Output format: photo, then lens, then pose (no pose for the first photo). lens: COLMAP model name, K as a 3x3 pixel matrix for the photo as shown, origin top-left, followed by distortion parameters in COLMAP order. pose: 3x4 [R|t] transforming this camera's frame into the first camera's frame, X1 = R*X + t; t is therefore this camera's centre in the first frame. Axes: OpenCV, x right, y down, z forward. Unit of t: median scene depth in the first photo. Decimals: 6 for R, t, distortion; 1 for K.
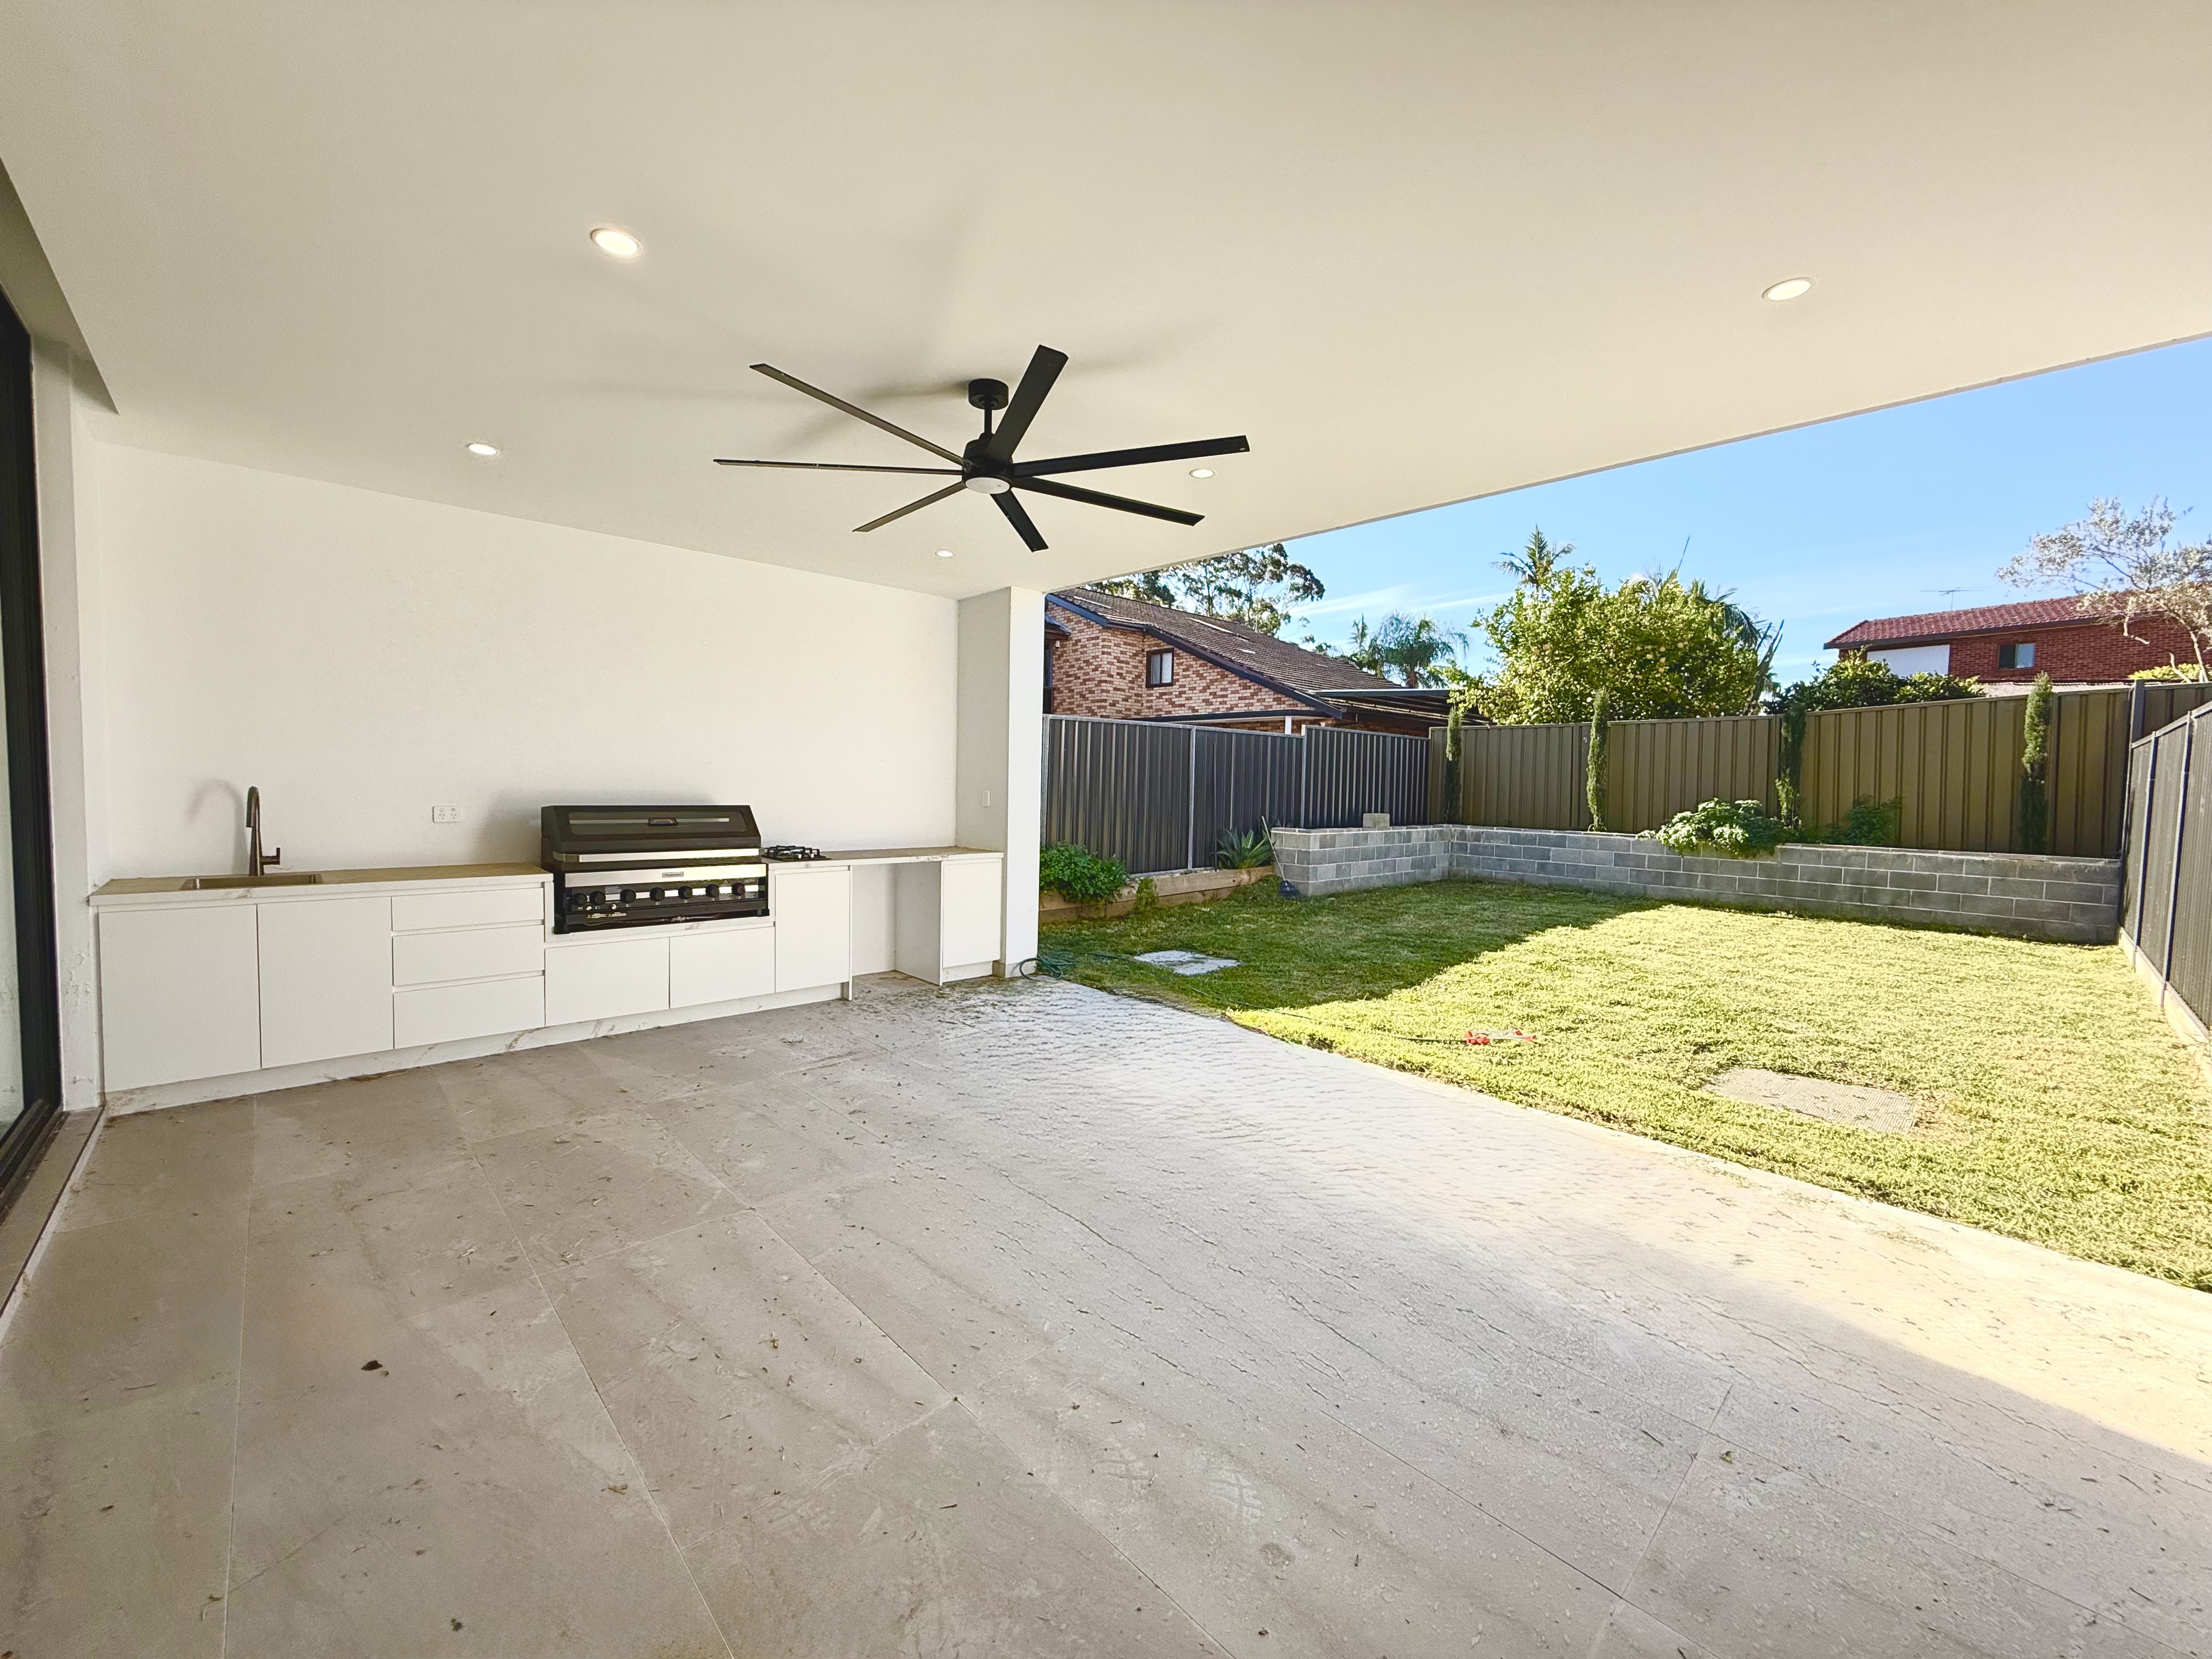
lens RADIAL K [[908.4, 0, 1106.0], [0, 908.4, 829.5], [0, 0, 1]] dist [-0.001102, -0.000094]
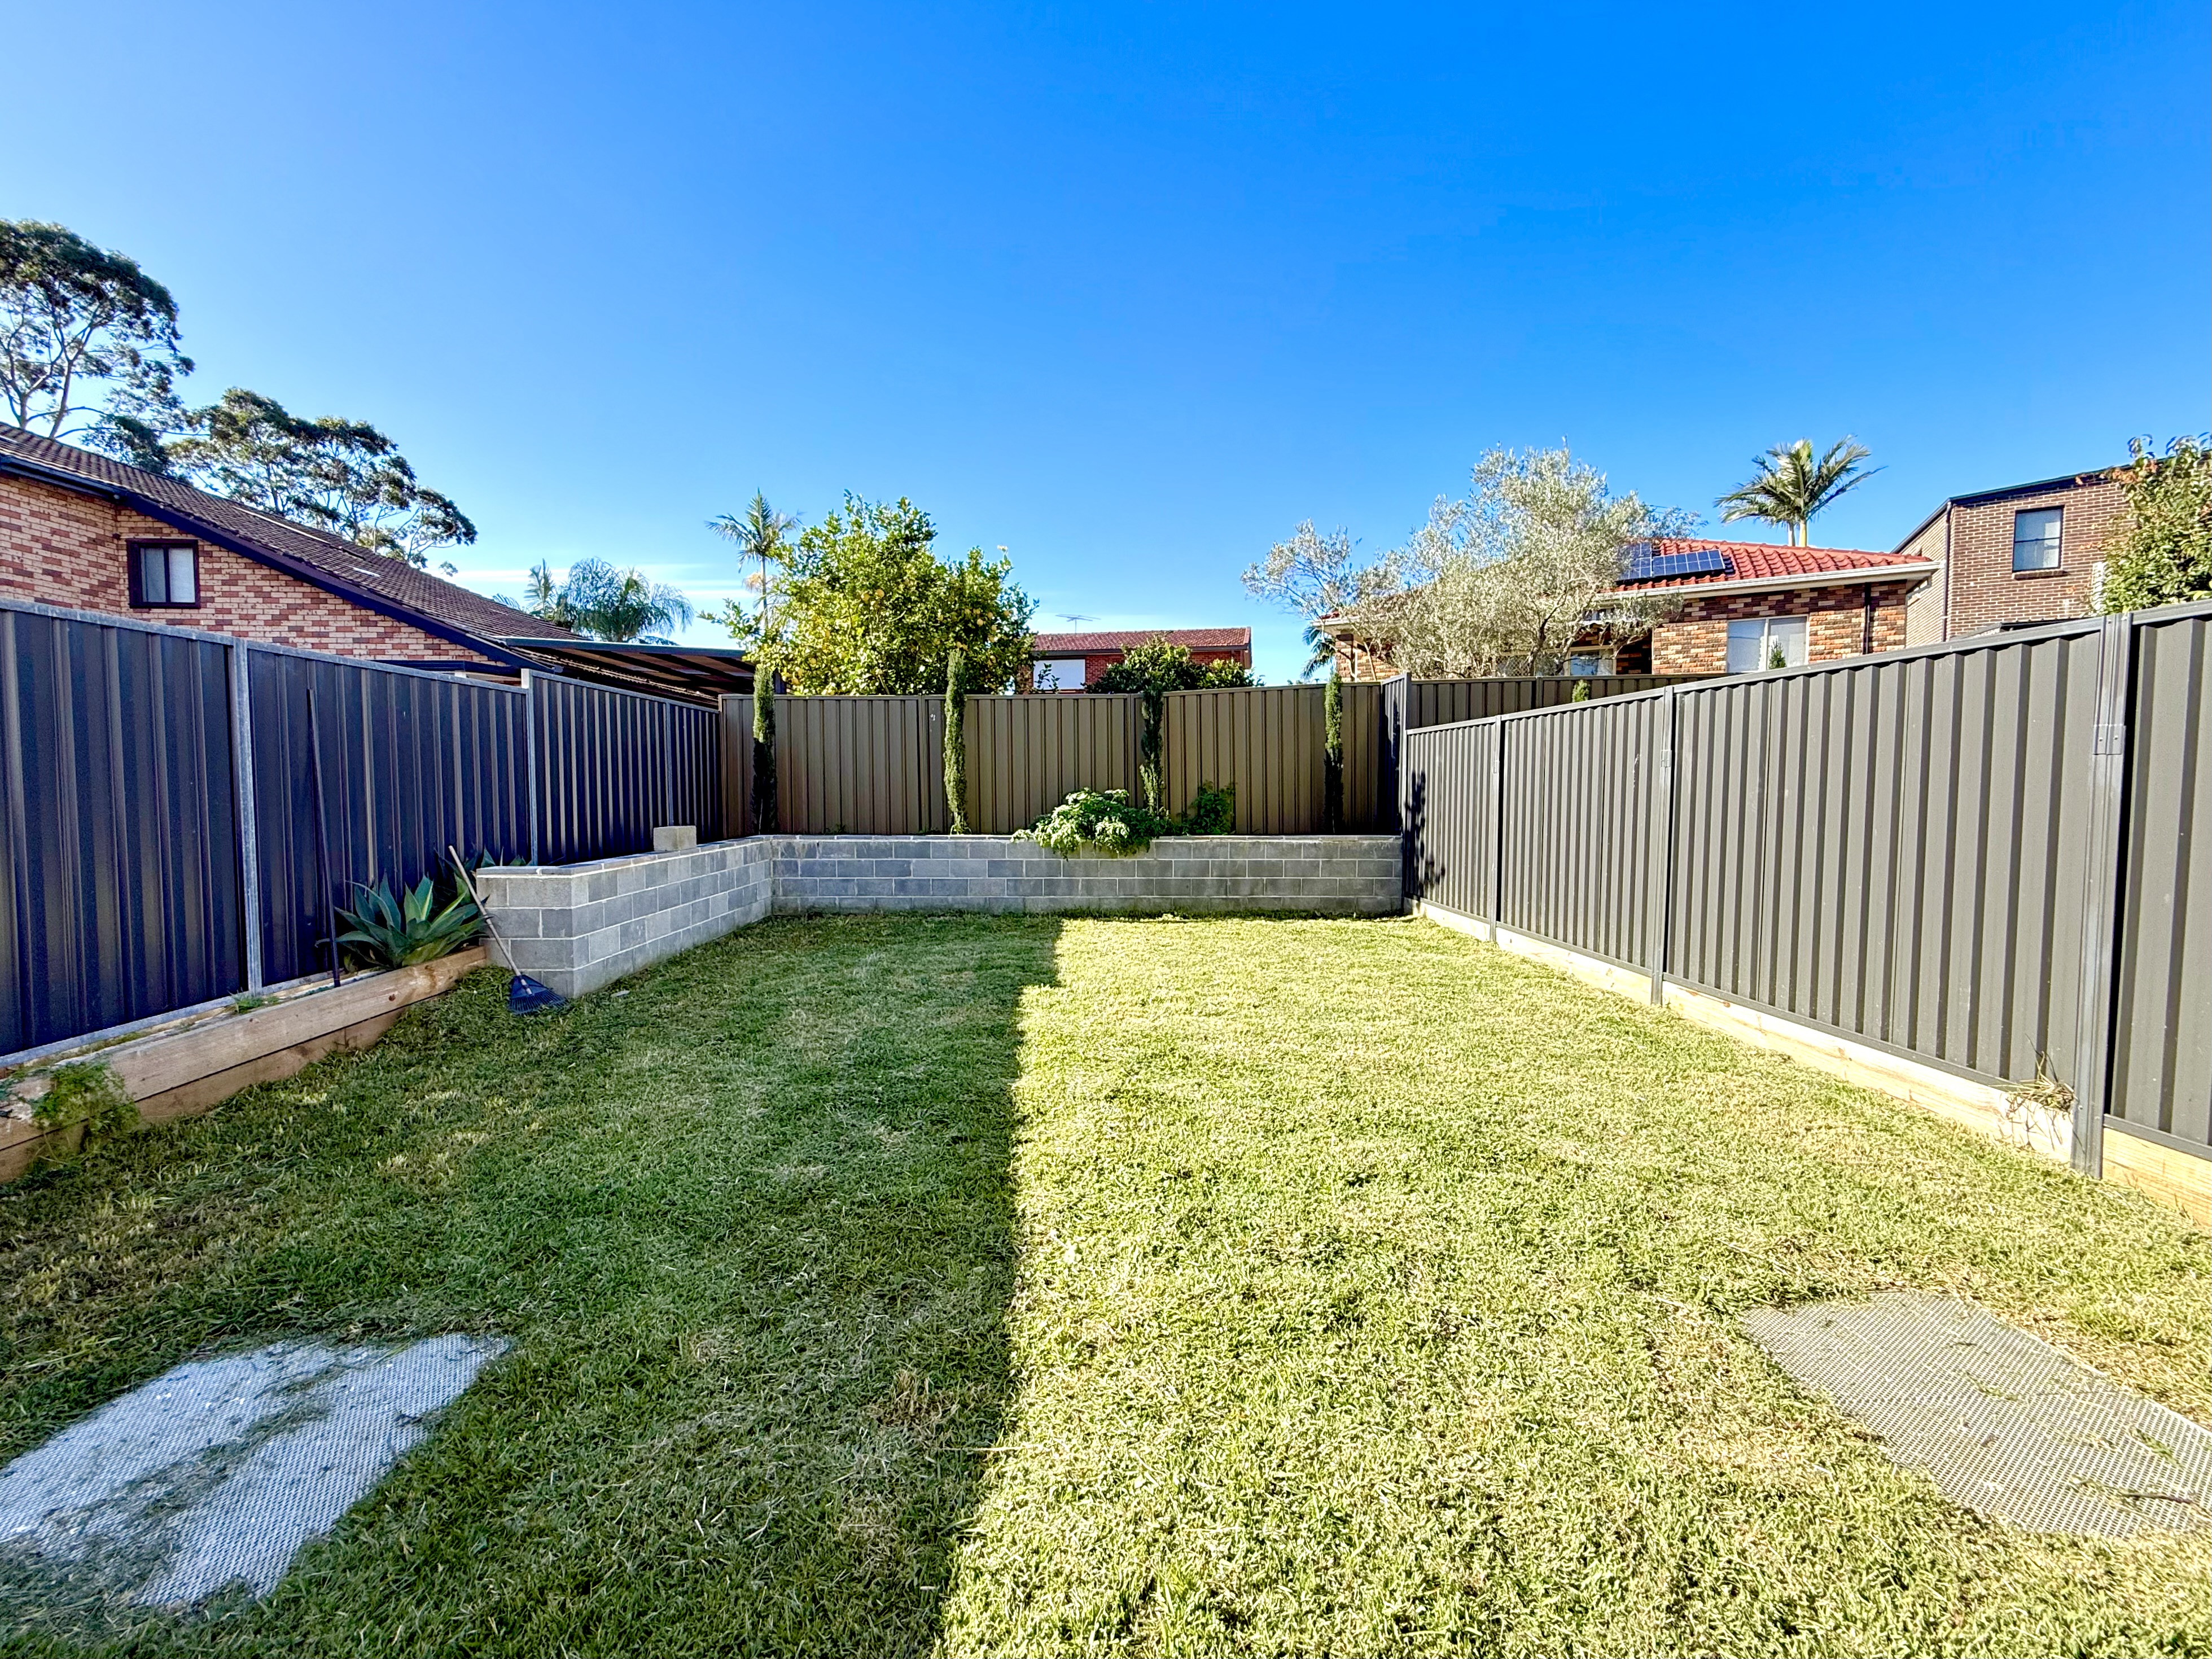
lens RADIAL K [[908.5, 0, 1106.0], [0, 908.5, 829.5], [0, 0, 1]] dist [-0.001102, -0.000094]
pose [[0.667803, -0.056408, 0.742197, 0.042548], [0.051970, 0.998224, 0.029106, -0.017957], [-0.742521, 0.019135, 0.669549, 0.380236]]
